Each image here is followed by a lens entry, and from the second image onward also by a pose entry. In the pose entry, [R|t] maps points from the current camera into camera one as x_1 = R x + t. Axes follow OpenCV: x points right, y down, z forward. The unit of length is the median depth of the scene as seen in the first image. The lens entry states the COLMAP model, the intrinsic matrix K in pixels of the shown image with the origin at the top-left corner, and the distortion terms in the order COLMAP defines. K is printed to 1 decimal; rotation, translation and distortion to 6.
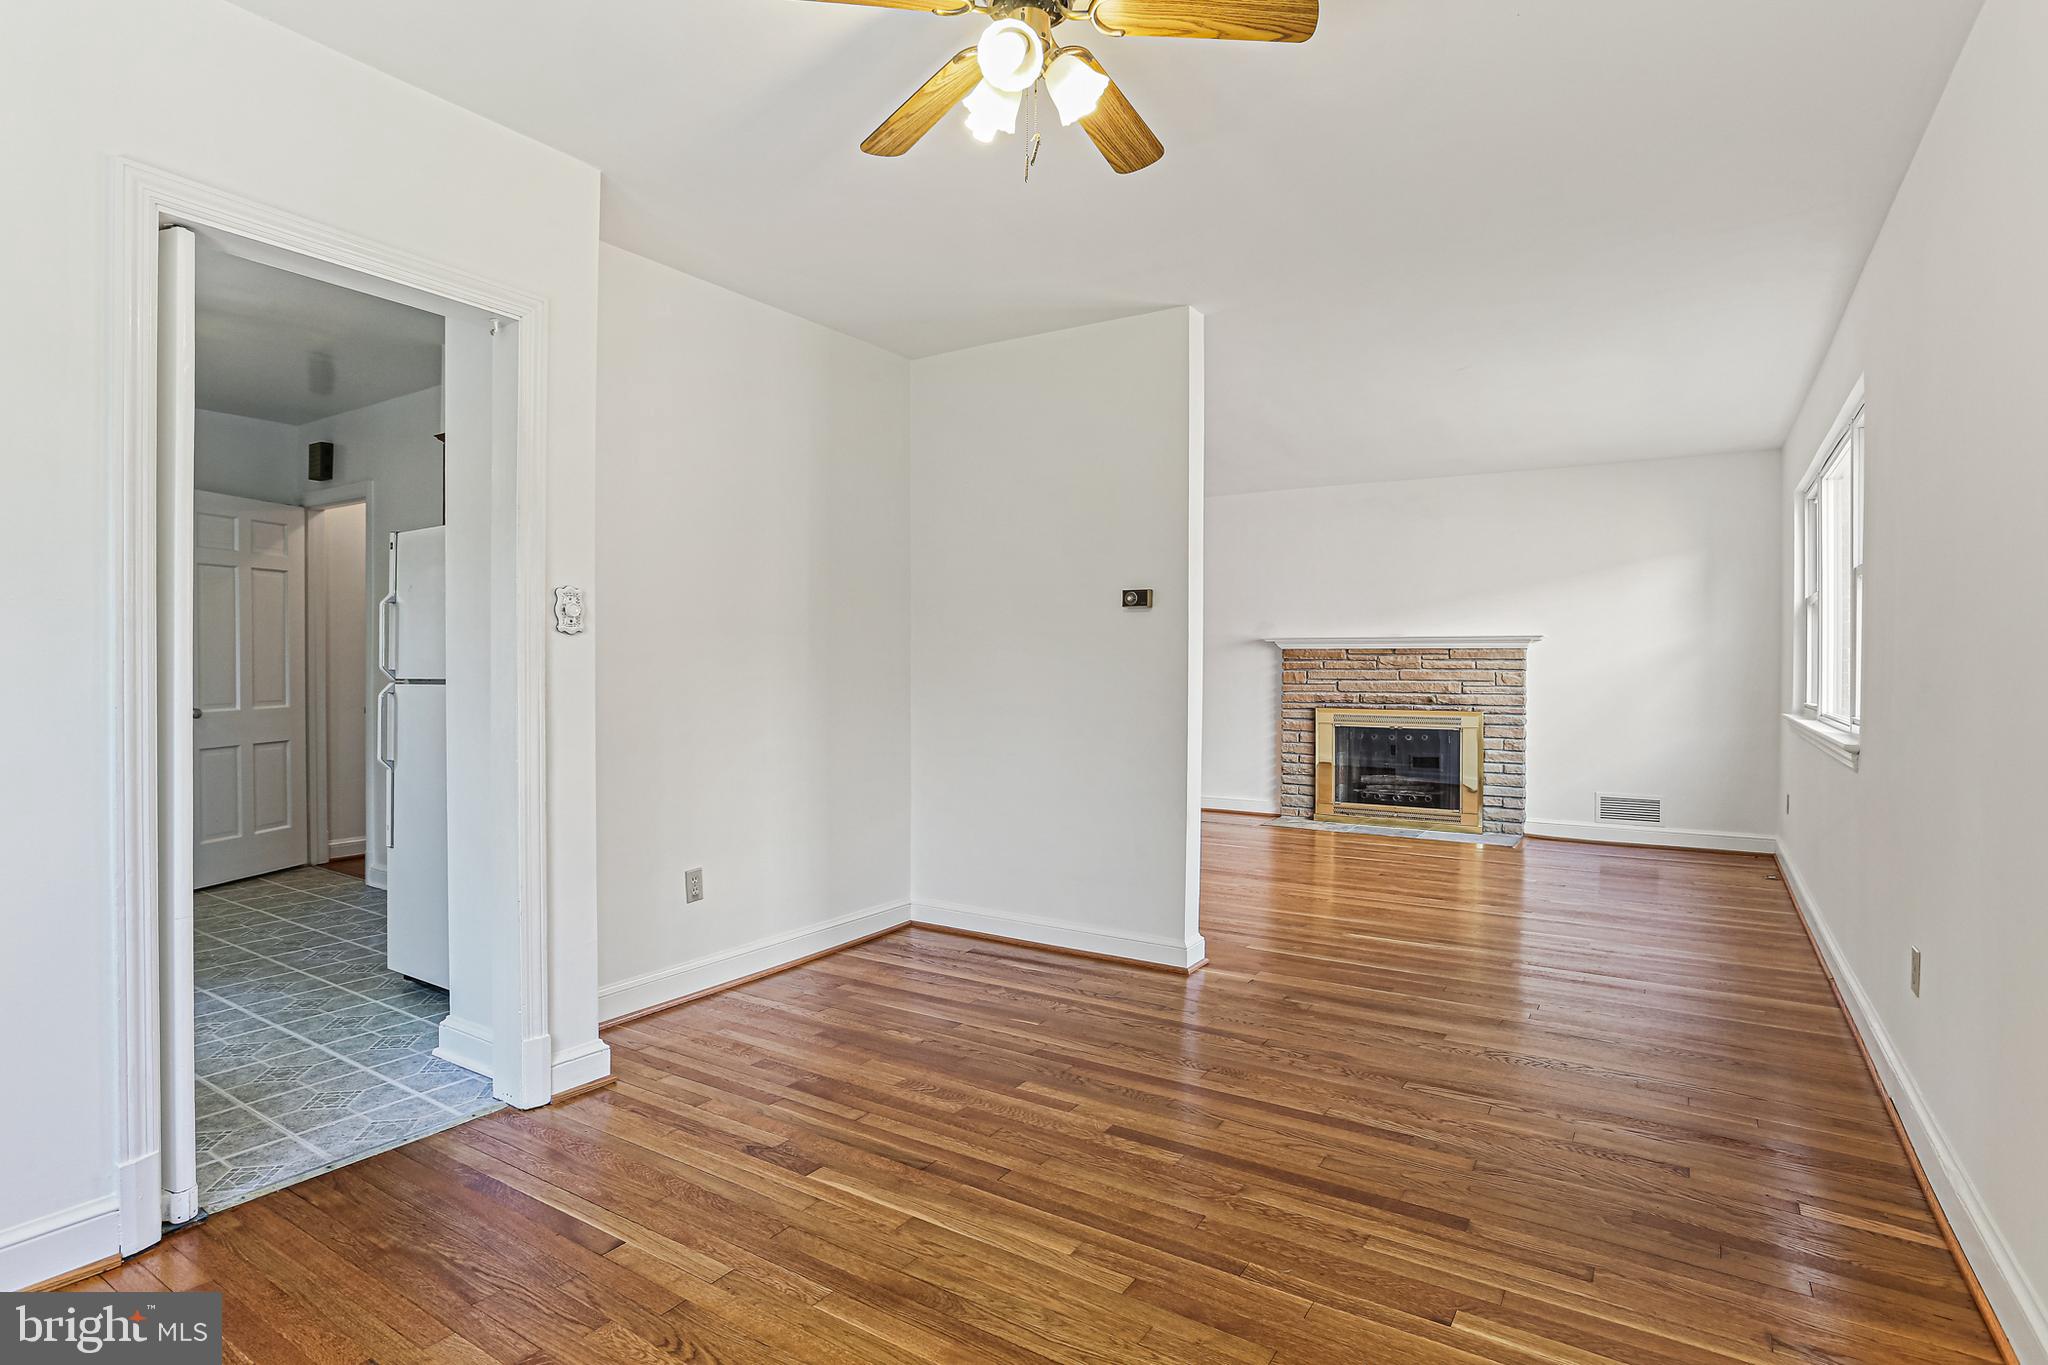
lens RADIAL K [[1027.3, 0, 1017.5], [0, 1027.3, 674.3], [0, 0, 1]] dist [-0.058796, 0.034748]
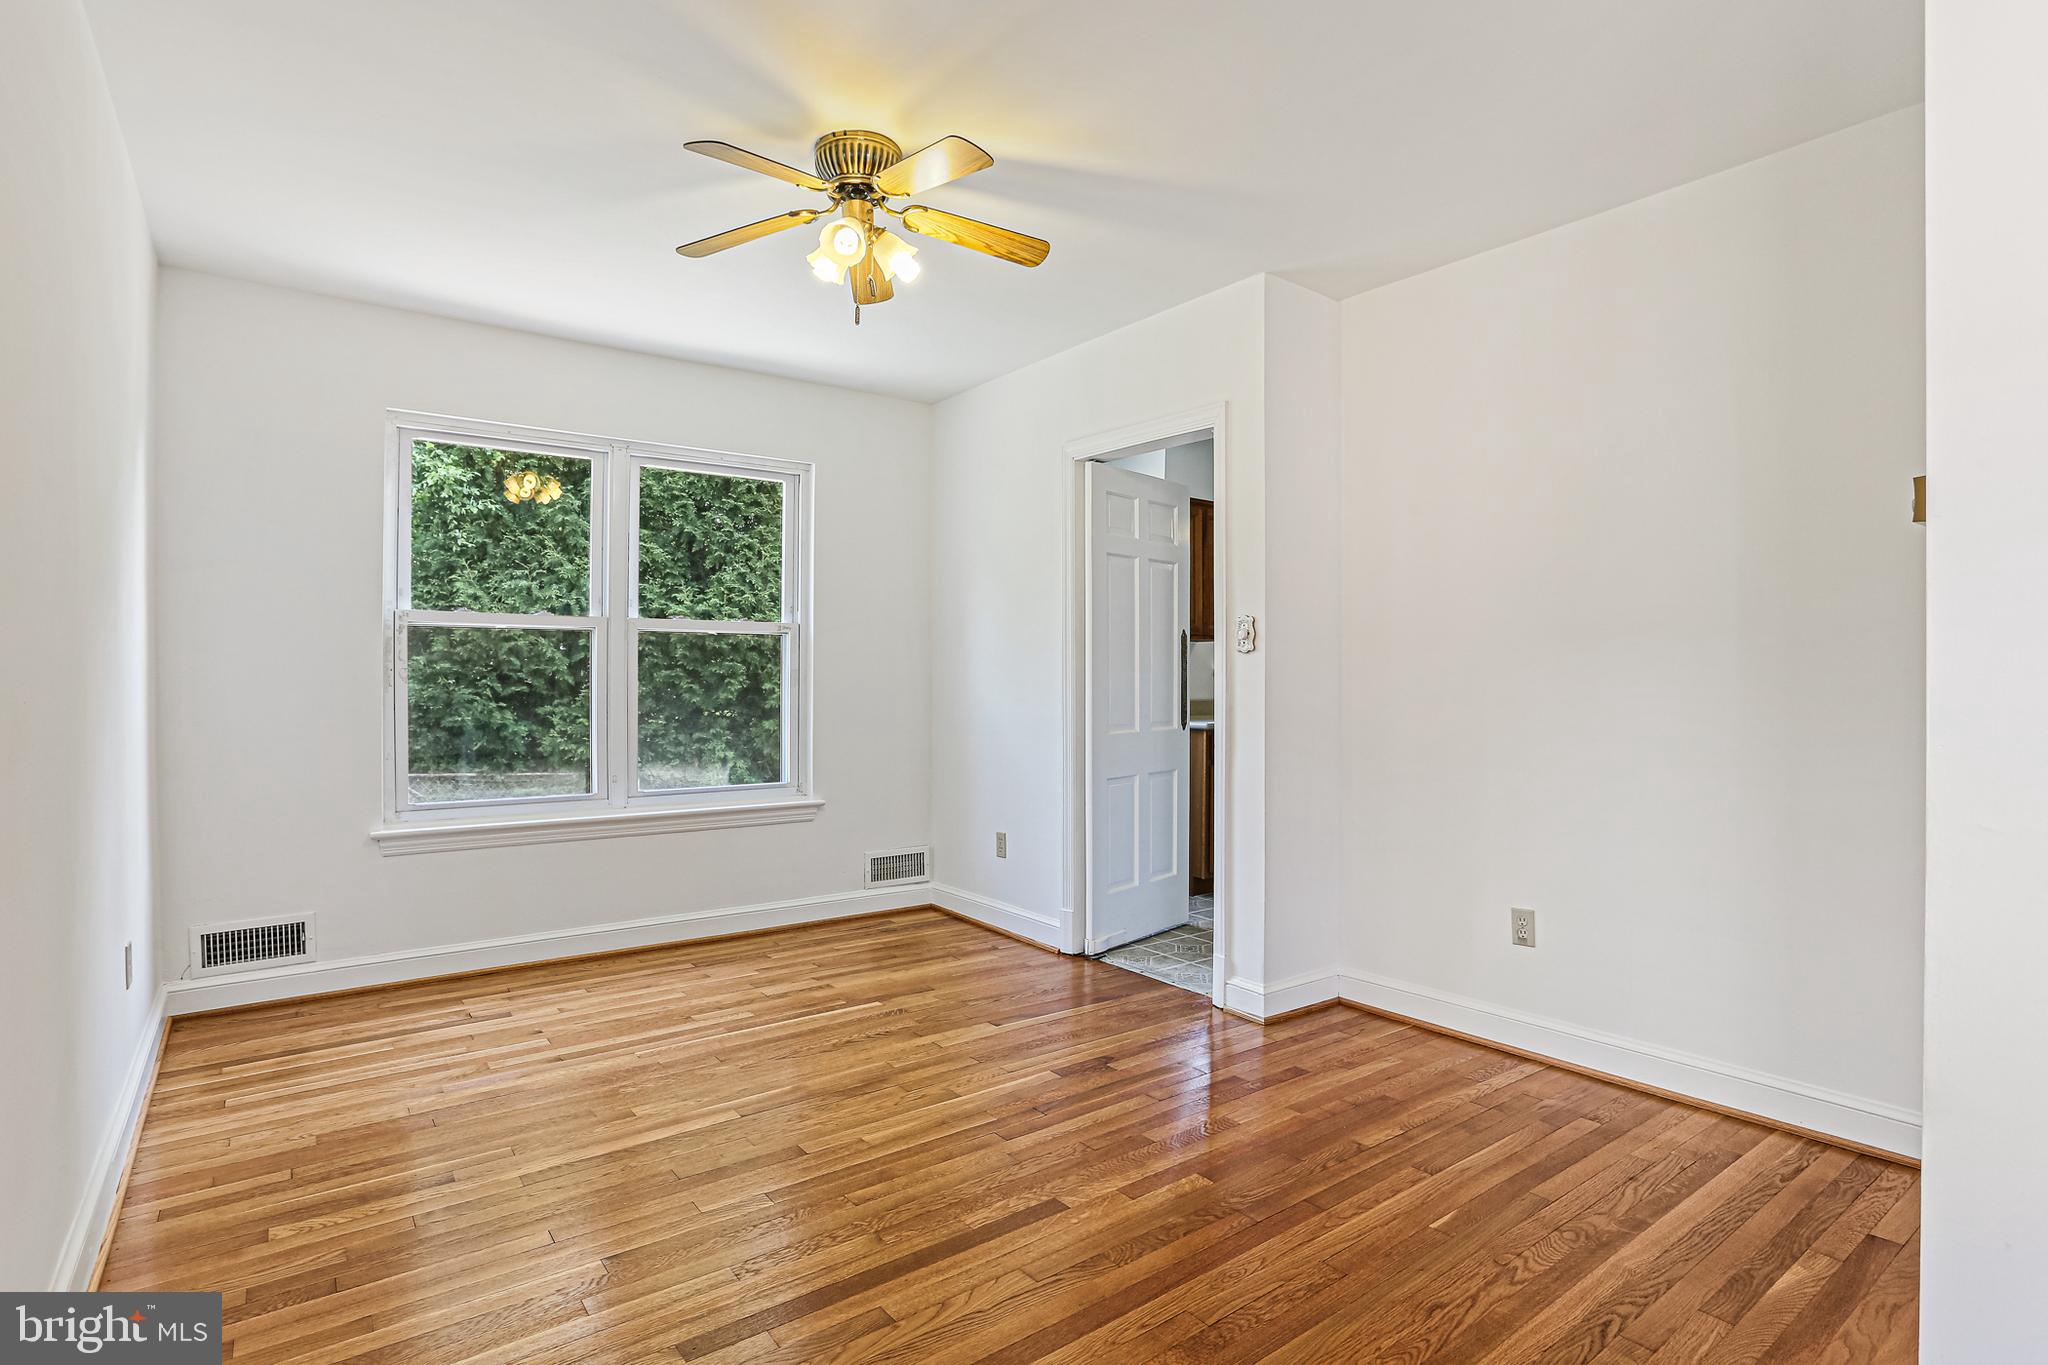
lens RADIAL K [[1027.3, 0, 1017.5], [0, 1027.3, 674.3], [0, 0, 1]] dist [-0.058796, 0.034748]
pose [[-0.337935, -0.010364, -0.941112, 0.744224], [-0.011987, 0.999906, -0.006707, 0.001095], [0.941093, 0.009015, -0.338027, 1.009786]]
